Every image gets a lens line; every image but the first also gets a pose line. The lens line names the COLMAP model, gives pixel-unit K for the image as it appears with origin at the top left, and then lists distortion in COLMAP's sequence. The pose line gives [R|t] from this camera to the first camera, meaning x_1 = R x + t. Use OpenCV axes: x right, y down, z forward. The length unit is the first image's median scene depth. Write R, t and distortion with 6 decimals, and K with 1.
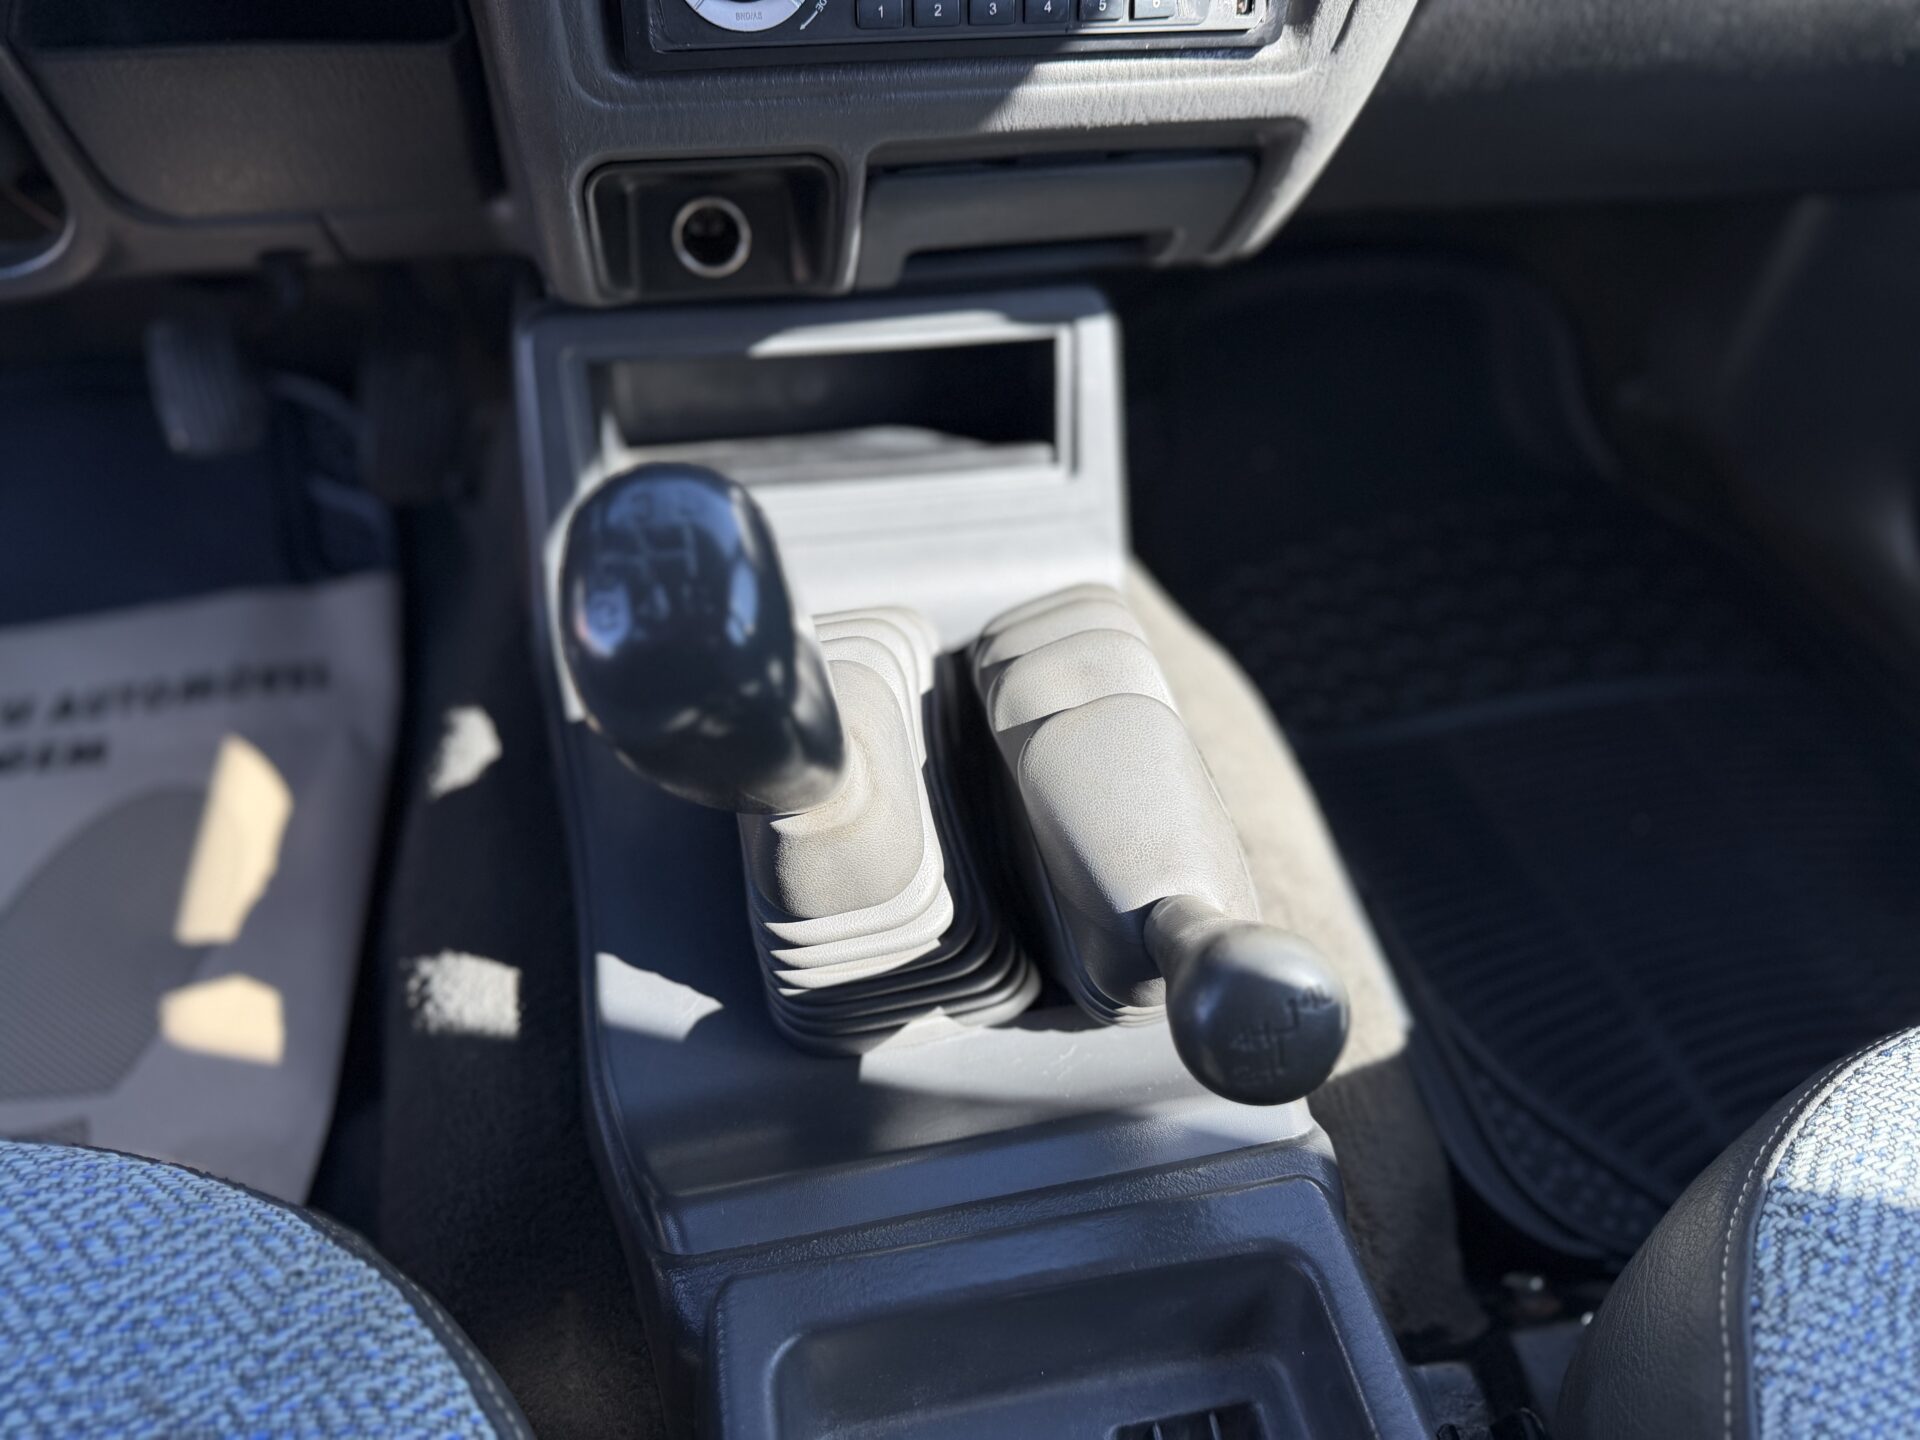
lens RADIAL K [[1381.1, 0, 957.6], [0, 1381.1, 667.5], [0, 0, 1]] dist [-0.002266, 0.002236]
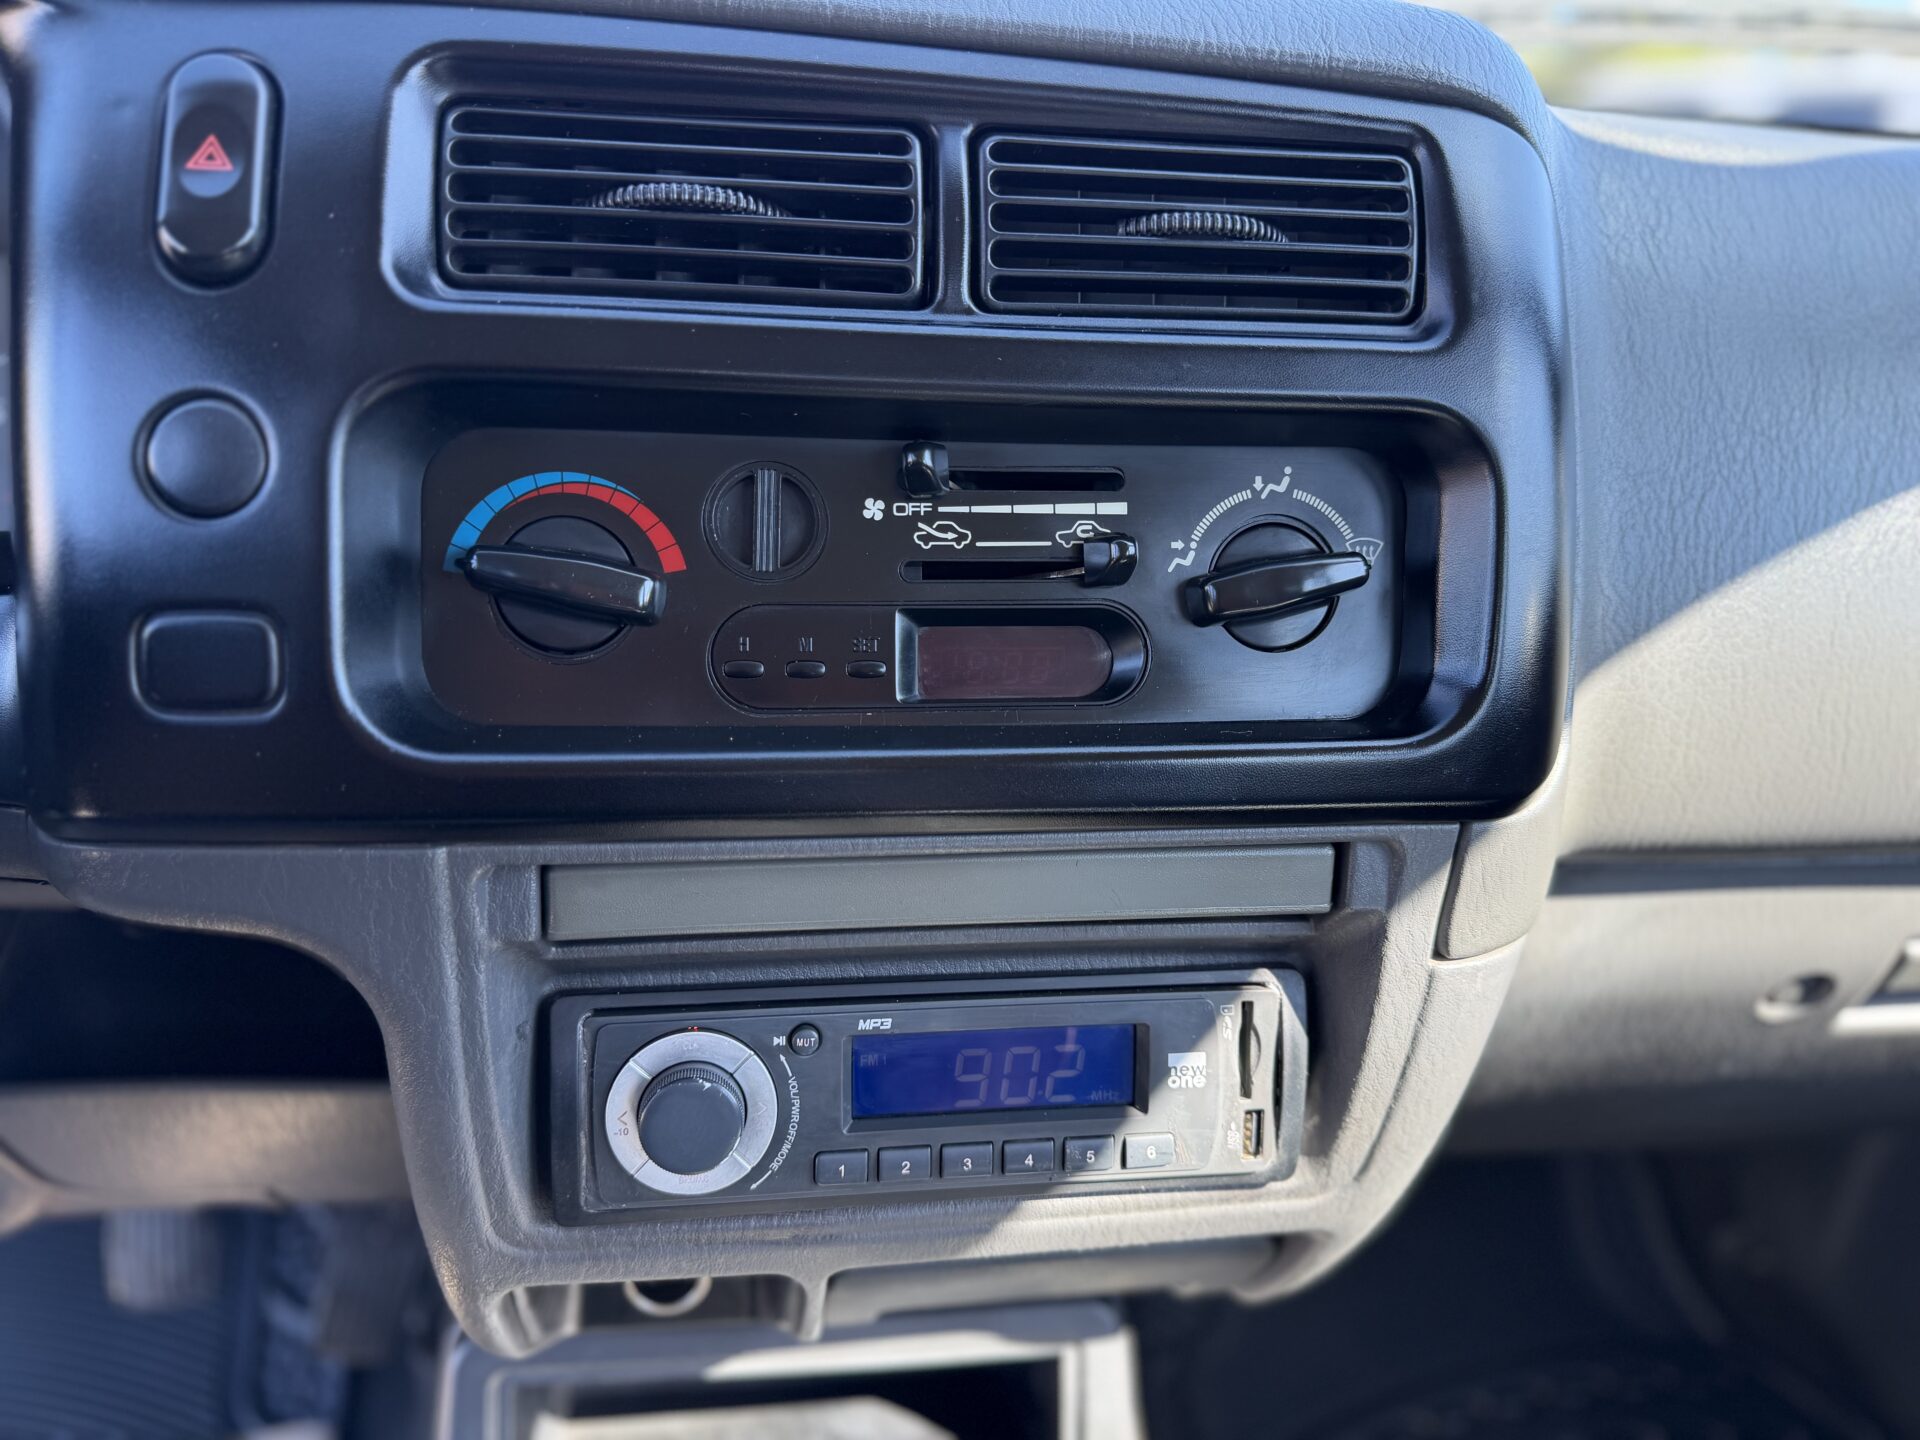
lens RADIAL K [[1367.5, 0, 960.0], [0, 1367.5, 720.0], [0, 0, 1]] dist [0.001925, 0.005525]
pose [[0.998058, 0.033298, -0.052640, 0.052212], [-0.050611, 0.926145, -0.373756, -0.369253], [0.036307, 0.375695, 0.926032, 0.057469]]
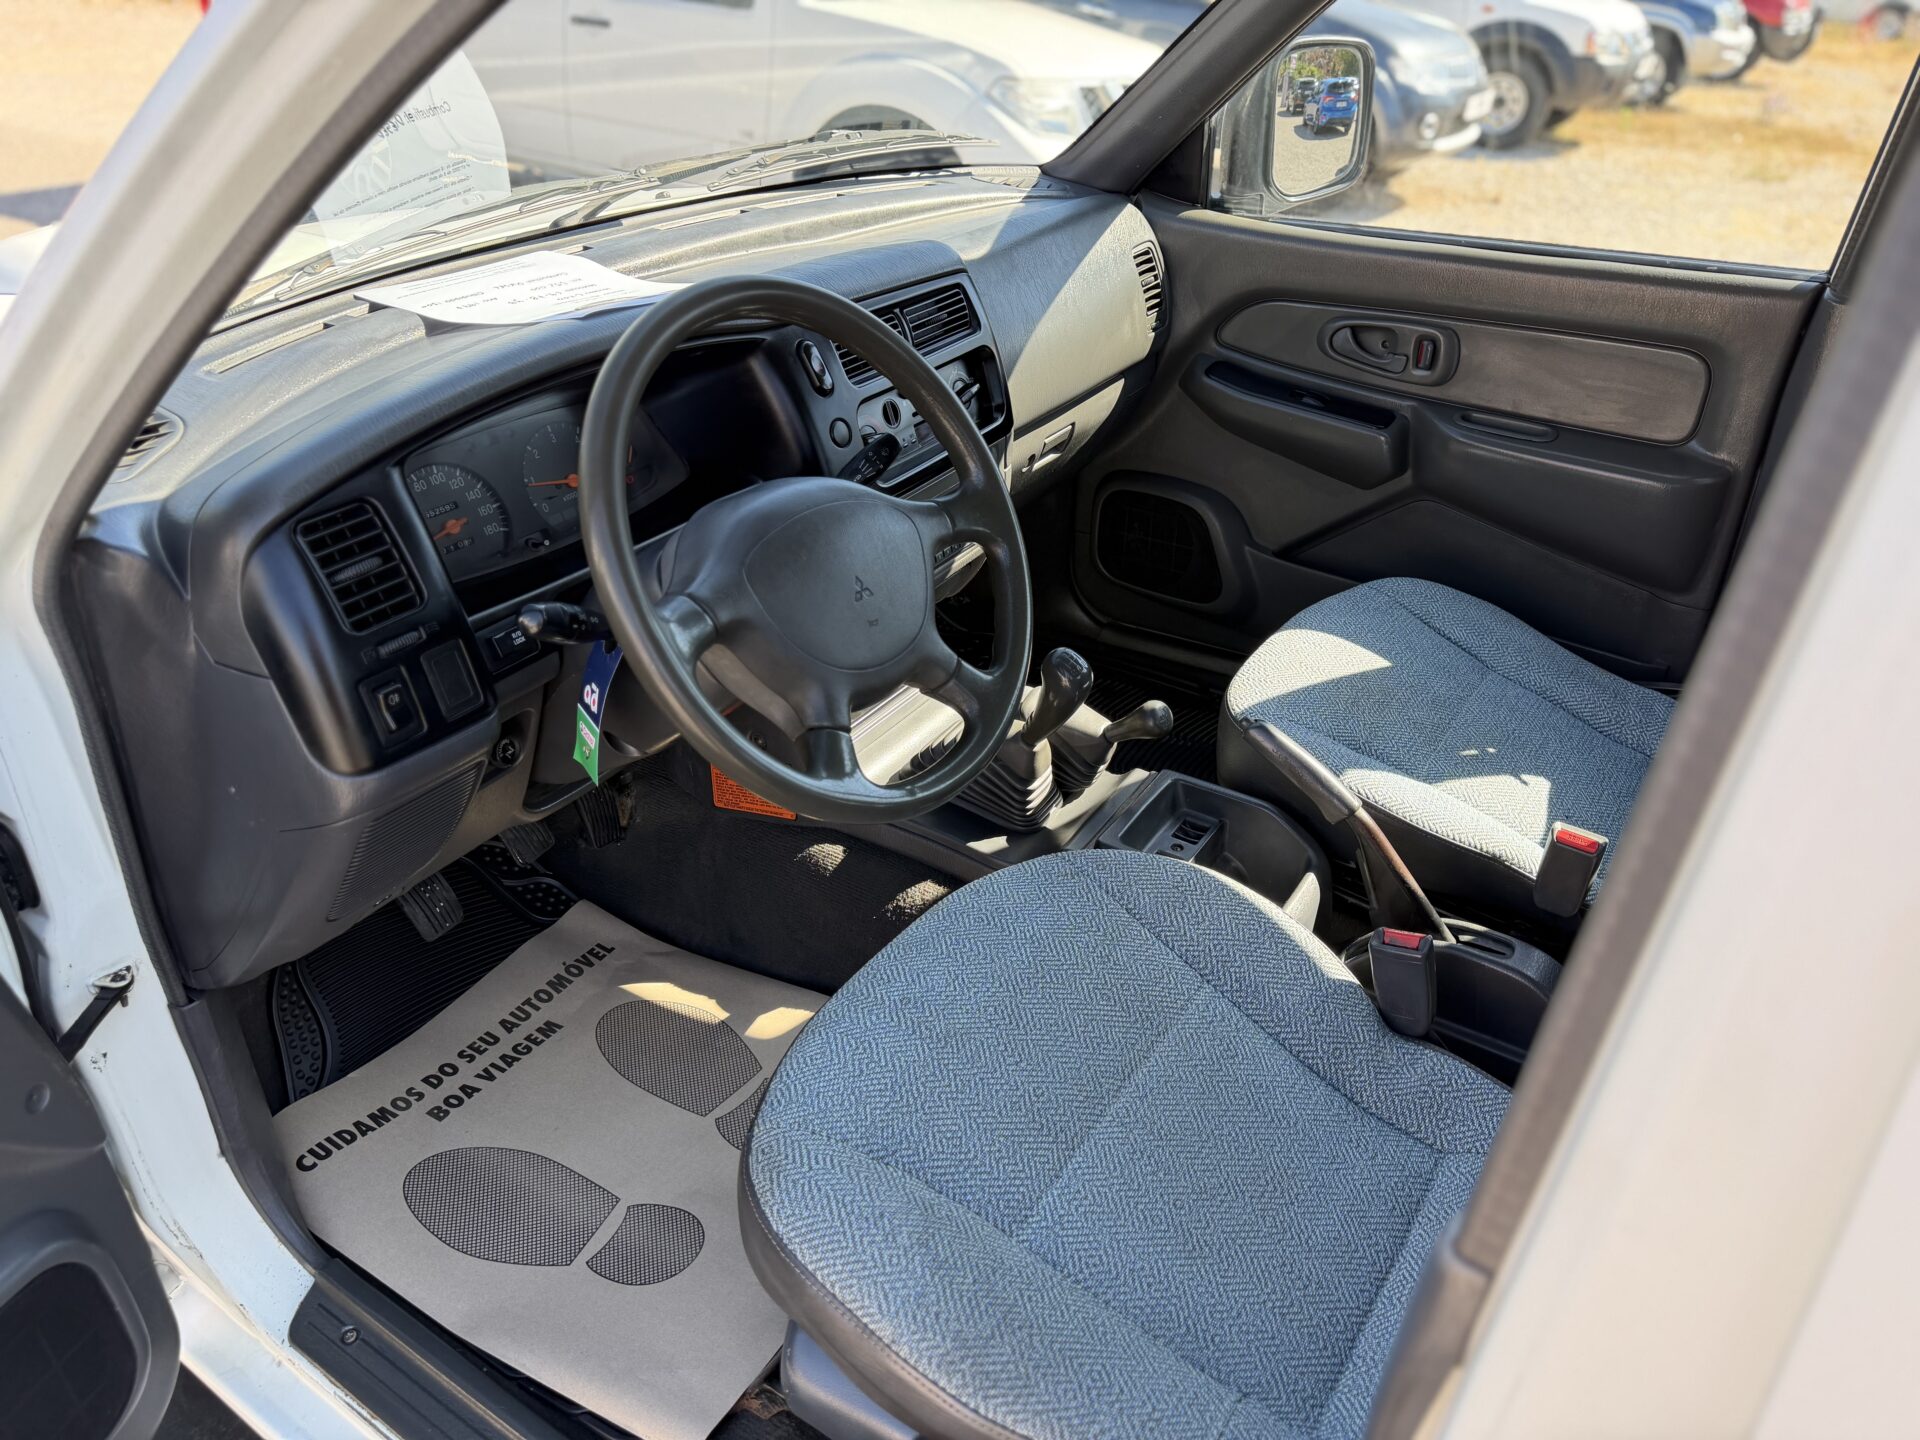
lens RADIAL K [[1314.7, 0, 962.3], [0, 1314.7, 729.0], [0, 0, 1]] dist [0.081713, 0.000498]
pose [[0.697793, -0.403330, 0.591954, -2.072010], [0.494744, 0.868994, 0.008890, -0.056906], [-0.517990, 0.286662, 0.805922, -1.633546]]
